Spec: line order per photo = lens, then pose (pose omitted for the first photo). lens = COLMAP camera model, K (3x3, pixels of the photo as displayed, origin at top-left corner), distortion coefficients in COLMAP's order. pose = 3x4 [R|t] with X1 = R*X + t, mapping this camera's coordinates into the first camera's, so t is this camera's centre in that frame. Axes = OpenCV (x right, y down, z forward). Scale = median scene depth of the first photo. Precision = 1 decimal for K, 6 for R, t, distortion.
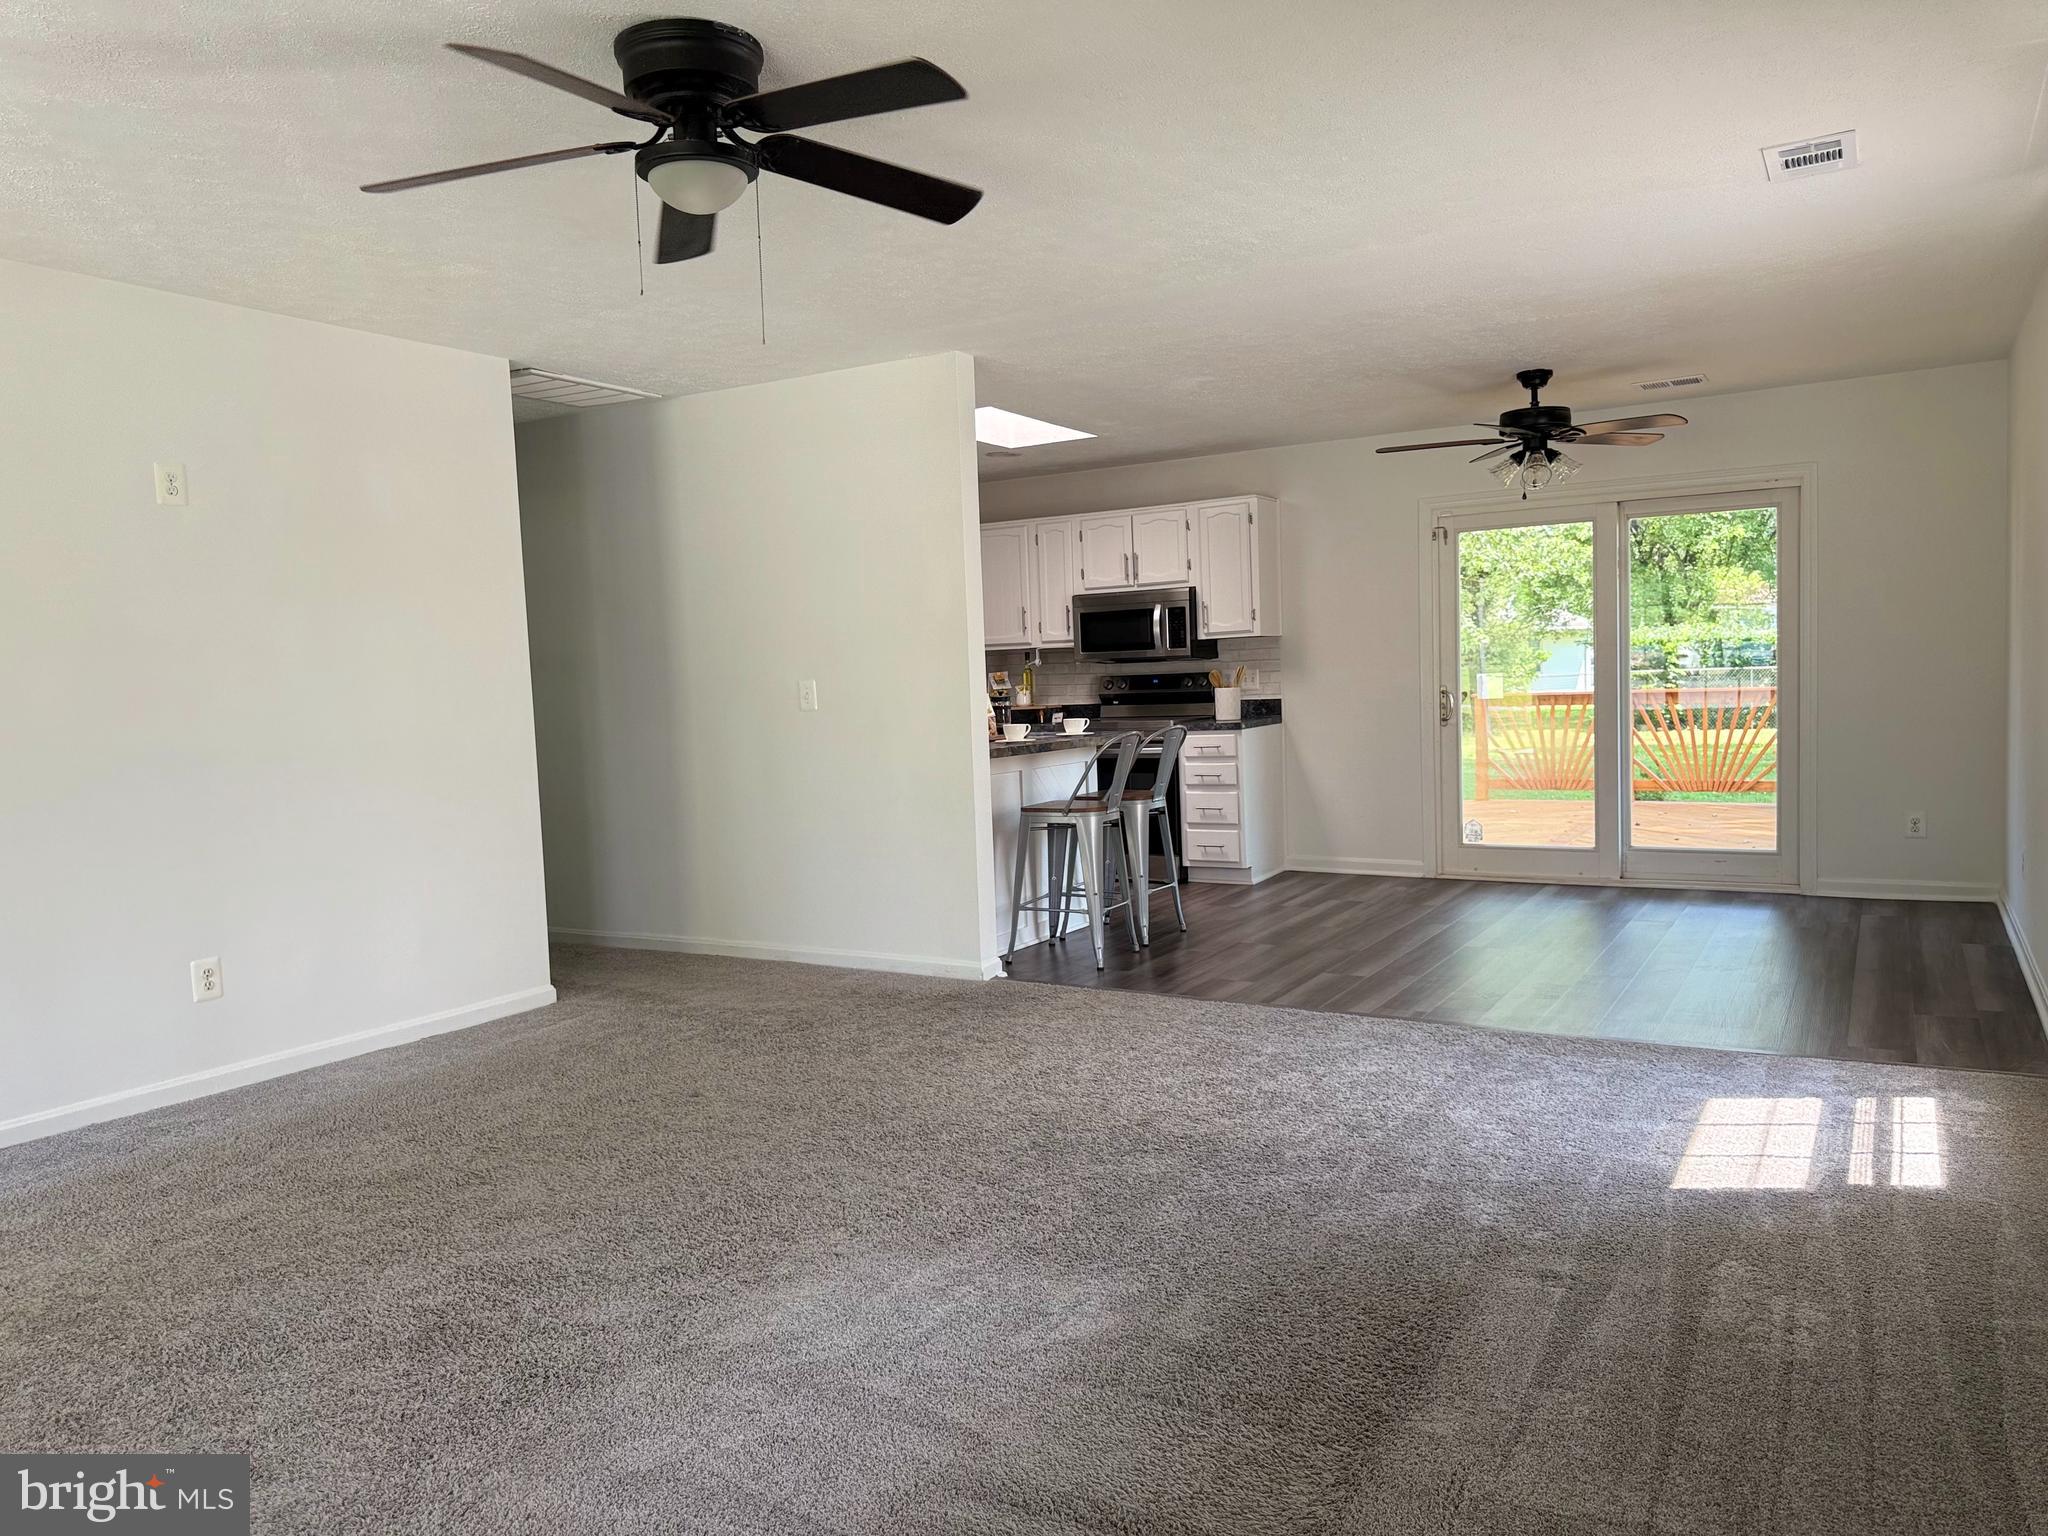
lens RADIAL K [[1439.0, 0, 1024.0], [0, 1439.0, 768.0], [0, 0, 1]] dist [0.074068, -0.116591]
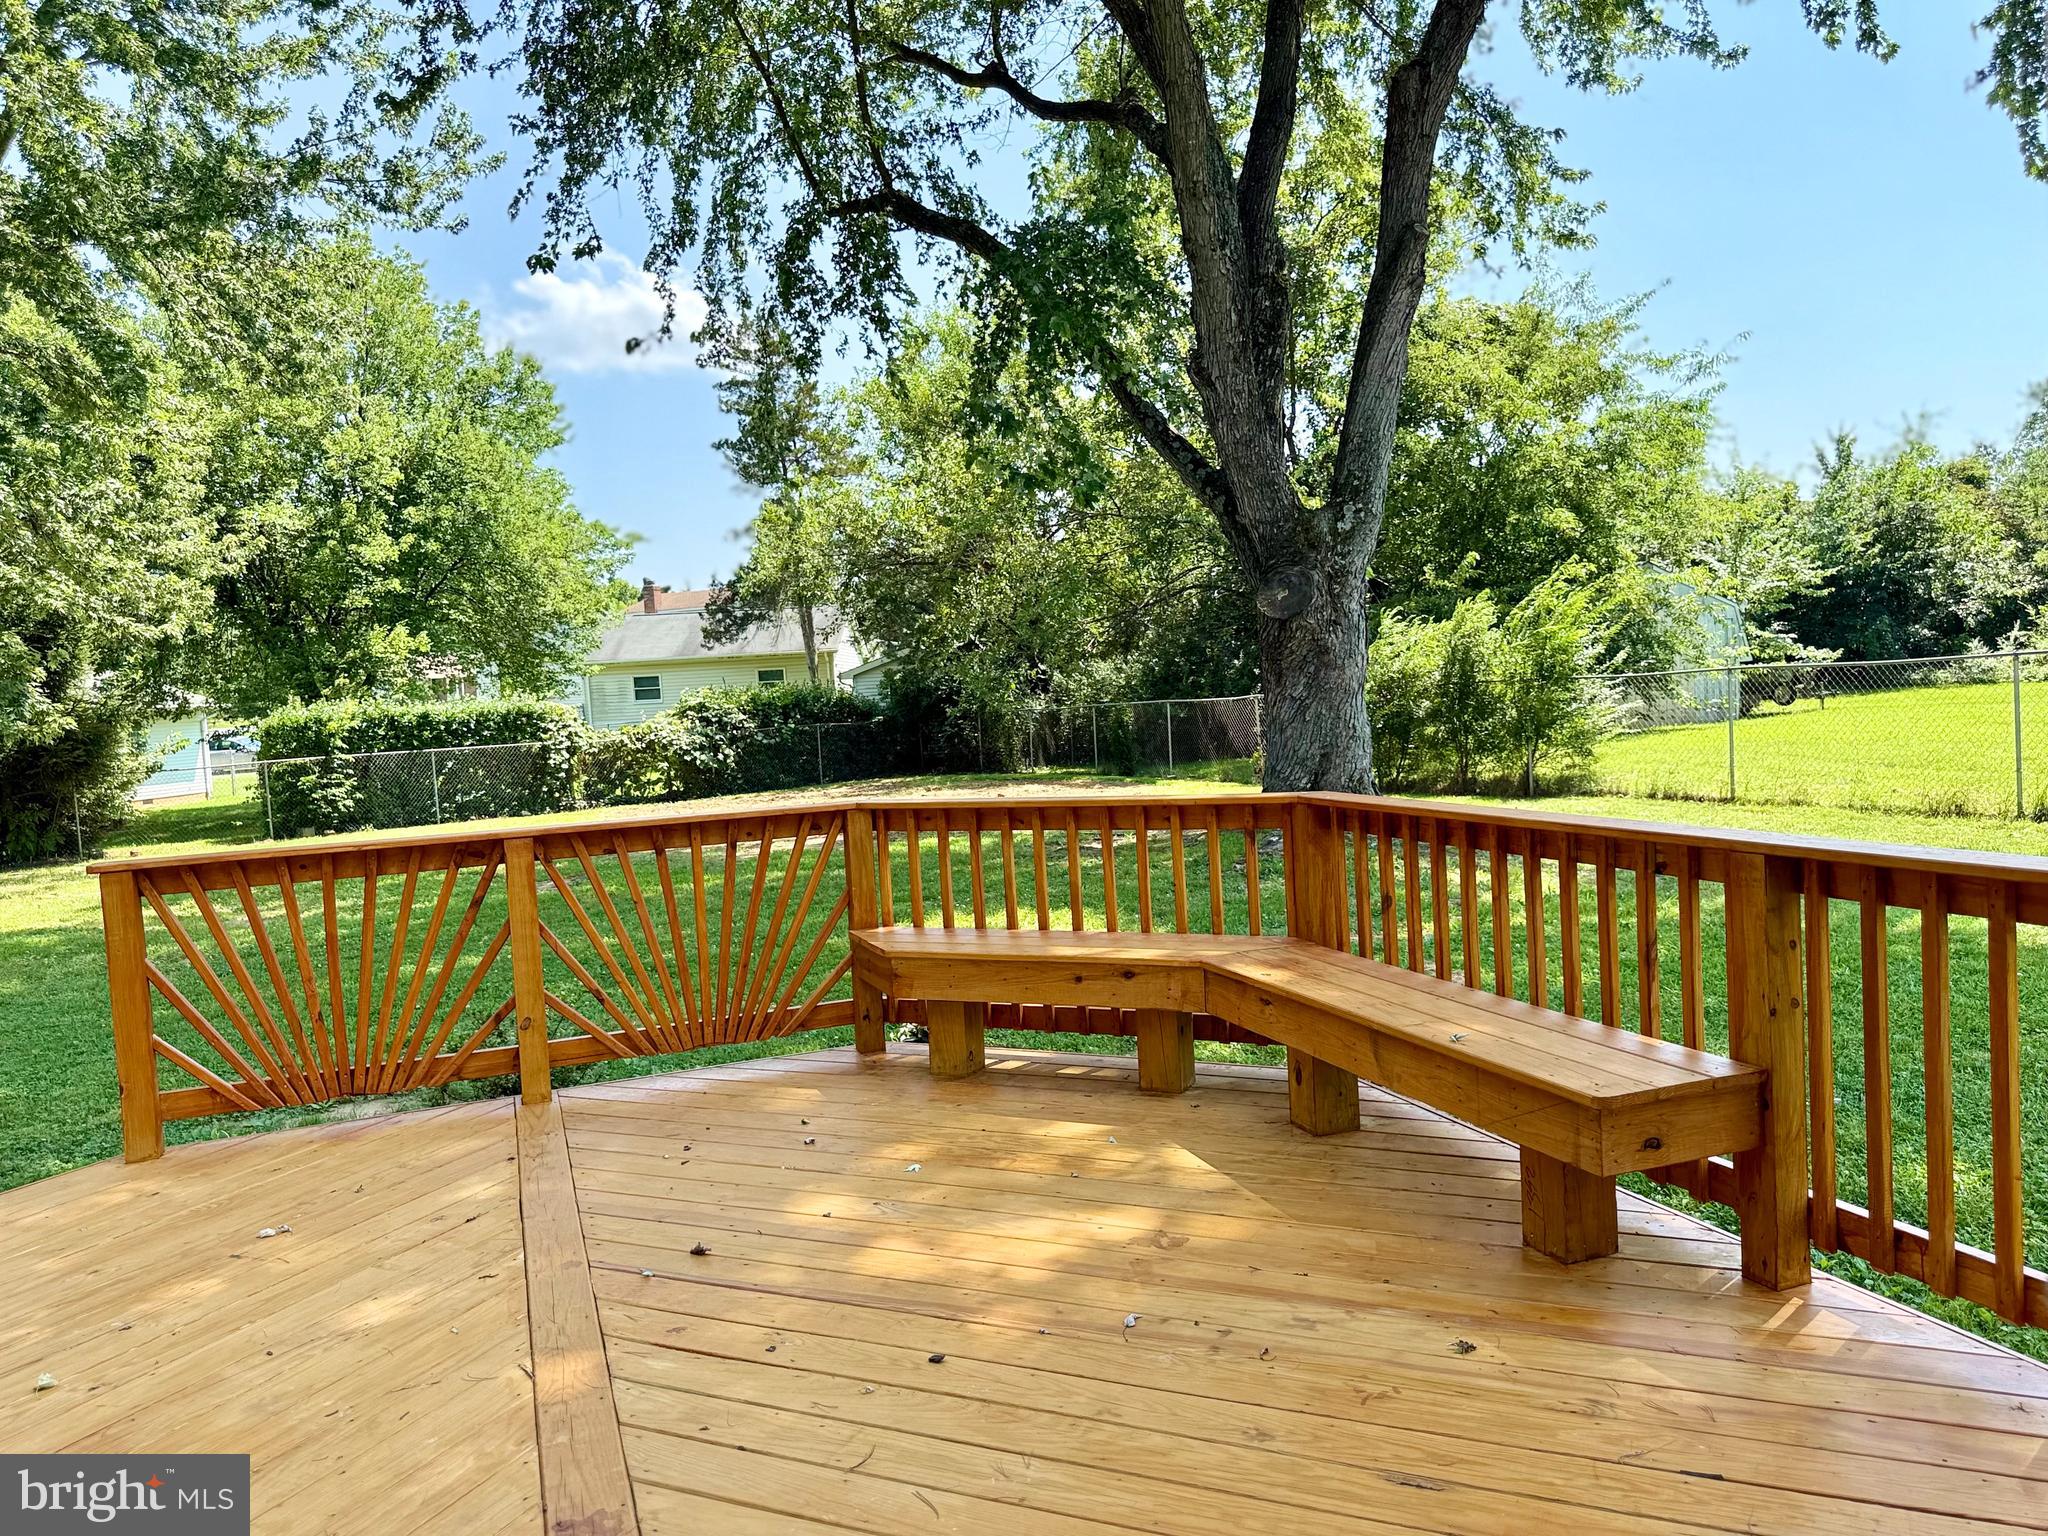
lens RADIAL K [[1439.0, 0, 1024.0], [0, 1439.0, 768.0], [0, 0, 1]] dist [0.074068, -0.116591]
pose [[0.625049, -0.042736, 0.779415, 0.201848], [0.085637, 0.996227, -0.014052, -0.057046], [-0.775874, 0.075530, 0.626351, 0.685397]]
